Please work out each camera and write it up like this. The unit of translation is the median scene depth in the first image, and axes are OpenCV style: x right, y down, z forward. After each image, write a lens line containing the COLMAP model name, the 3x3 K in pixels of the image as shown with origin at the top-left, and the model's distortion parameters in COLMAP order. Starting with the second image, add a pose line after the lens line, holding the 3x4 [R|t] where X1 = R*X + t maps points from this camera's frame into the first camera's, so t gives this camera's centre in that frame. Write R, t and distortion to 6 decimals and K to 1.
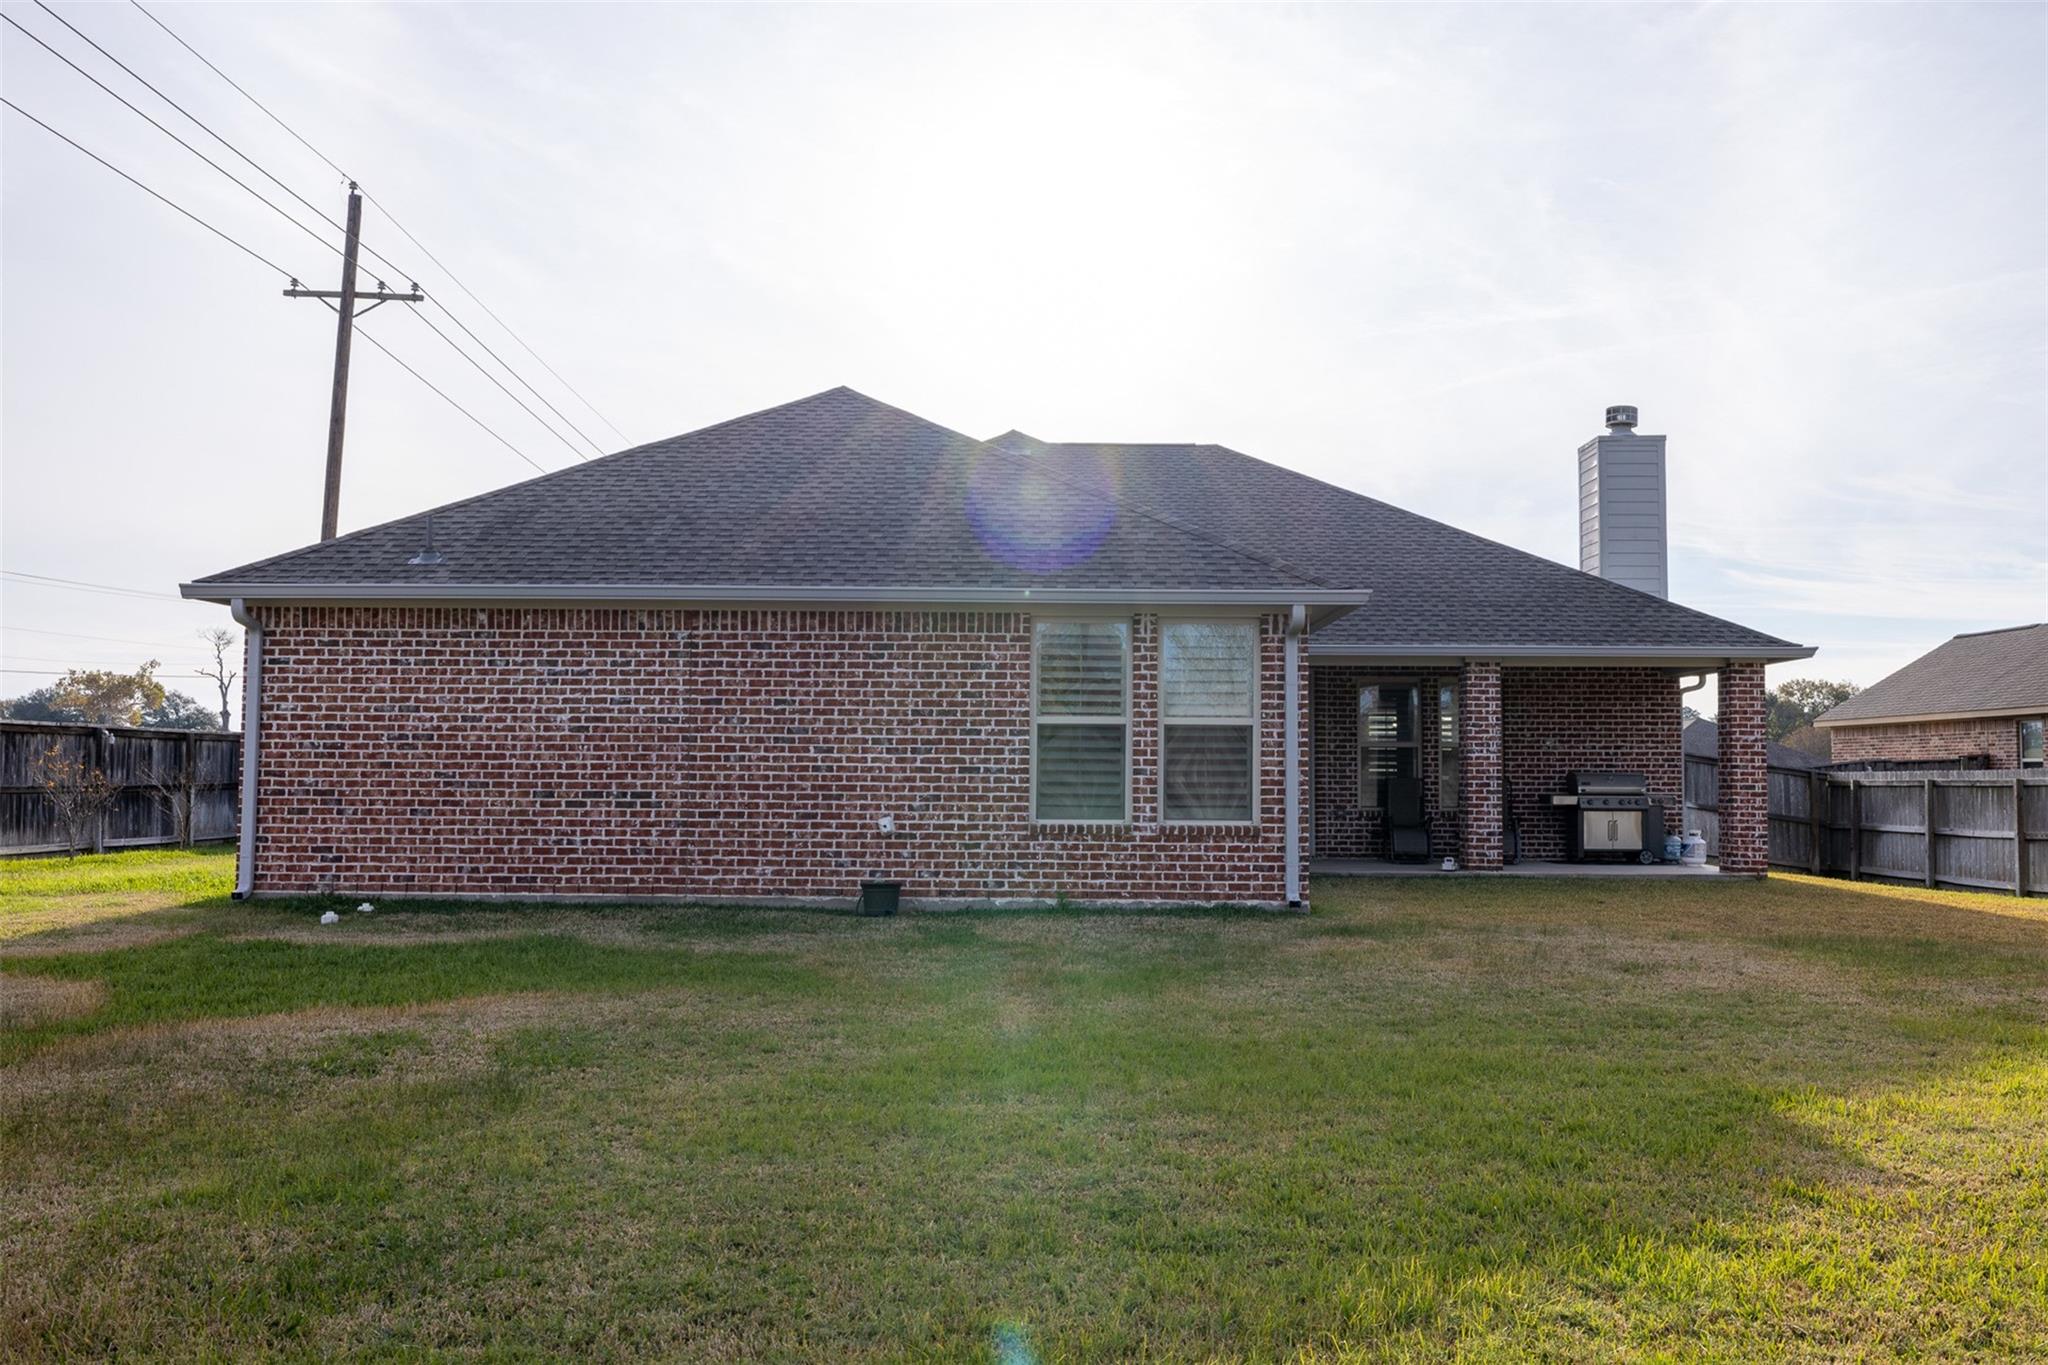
lens RADIAL K [[1656.3, 0, 1029.3], [0, 1656.3, 682.7], [0, 0, 1]] dist [0.004988, 0.001795]
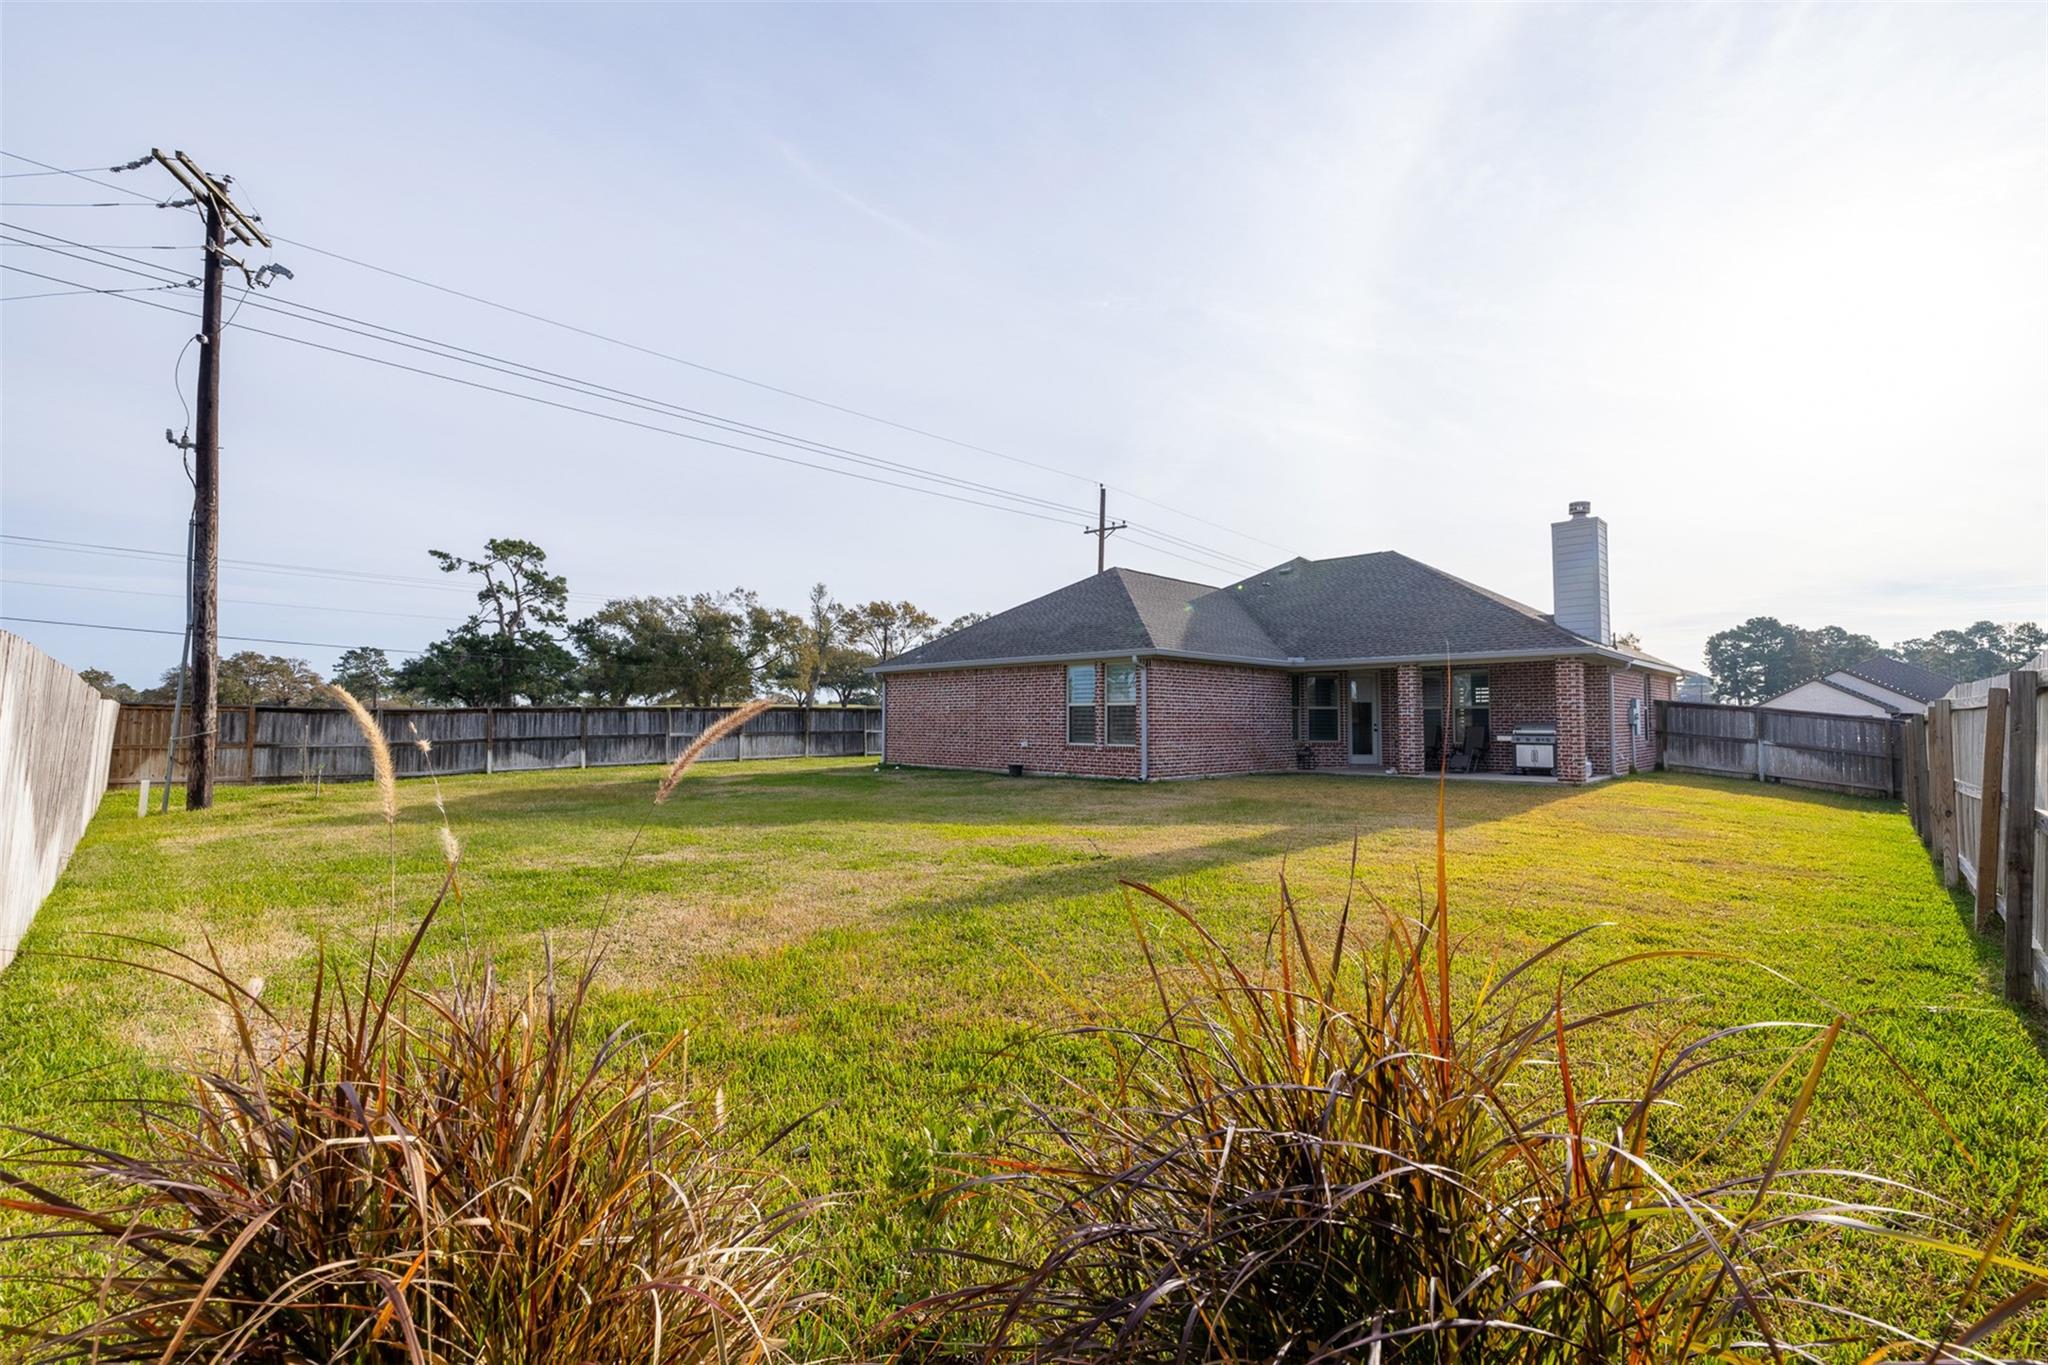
lens RADIAL K [[864.6, 0, 1019.2], [0, 864.6, 681.6], [0, 0, 1]] dist [-0.008126, 0.000564]
pose [[0.722771, -0.038734, -0.690002, 0.588309], [0.041985, 0.999045, -0.012104, 0.000057], [0.689812, -0.020221, 0.723707, -0.018361]]
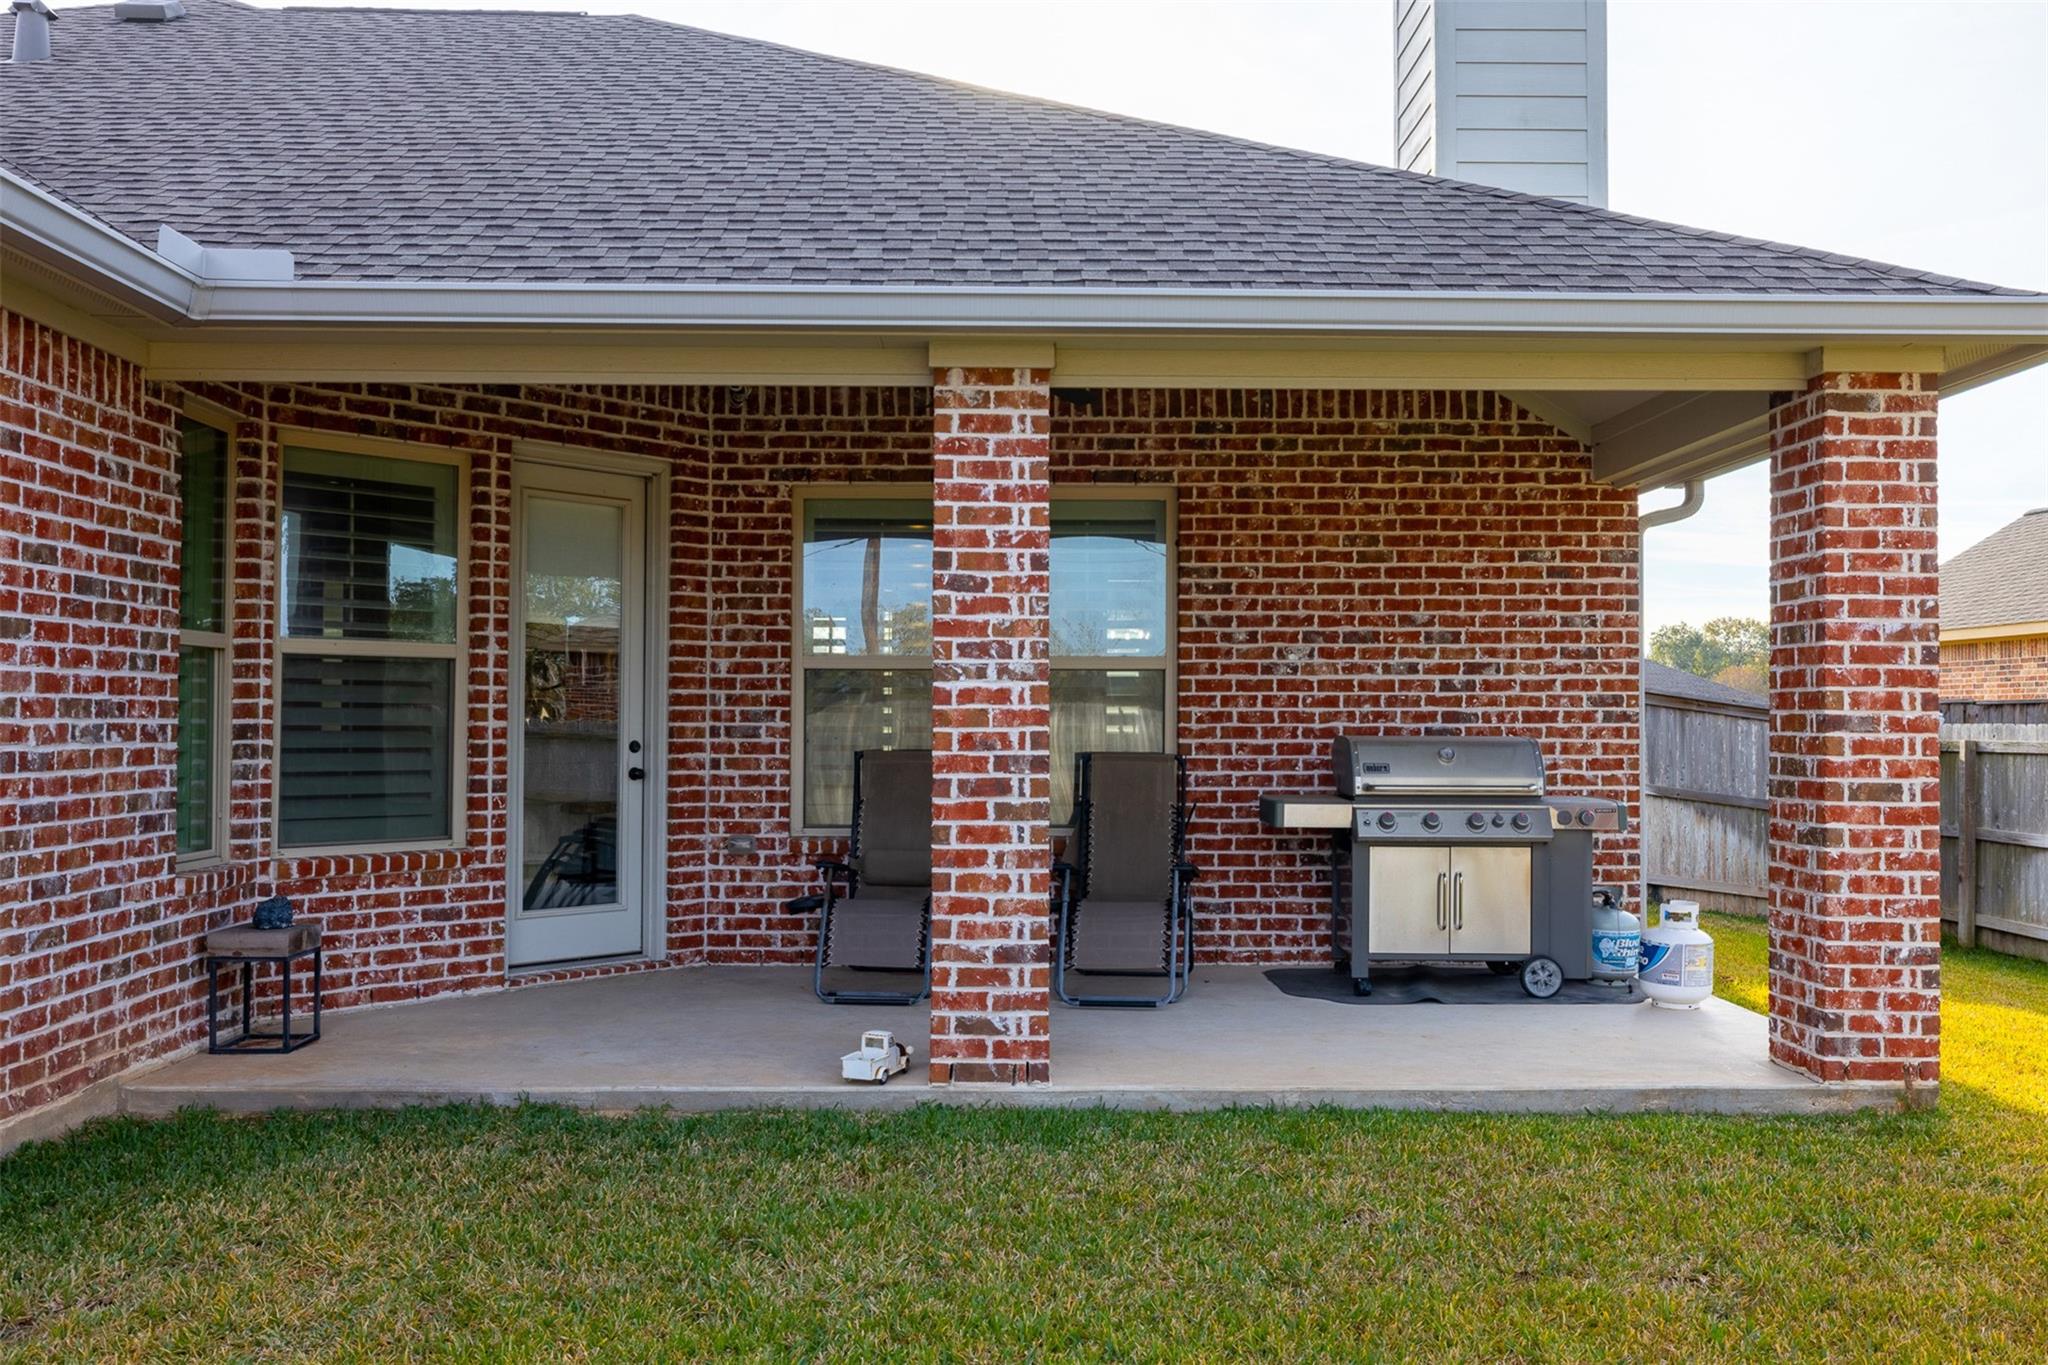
lens RADIAL K [[1656.3, 0, 1020.2], [0, 1656.3, 681.9], [0, 0, 1]] dist [0.004988, 0.001795]
pose [[0.999336, -0.002060, 0.036364, 0.249024], [0.000834, 0.999433, 0.033675, 0.030786], [-0.036413, -0.033622, 0.998771, 0.655484]]
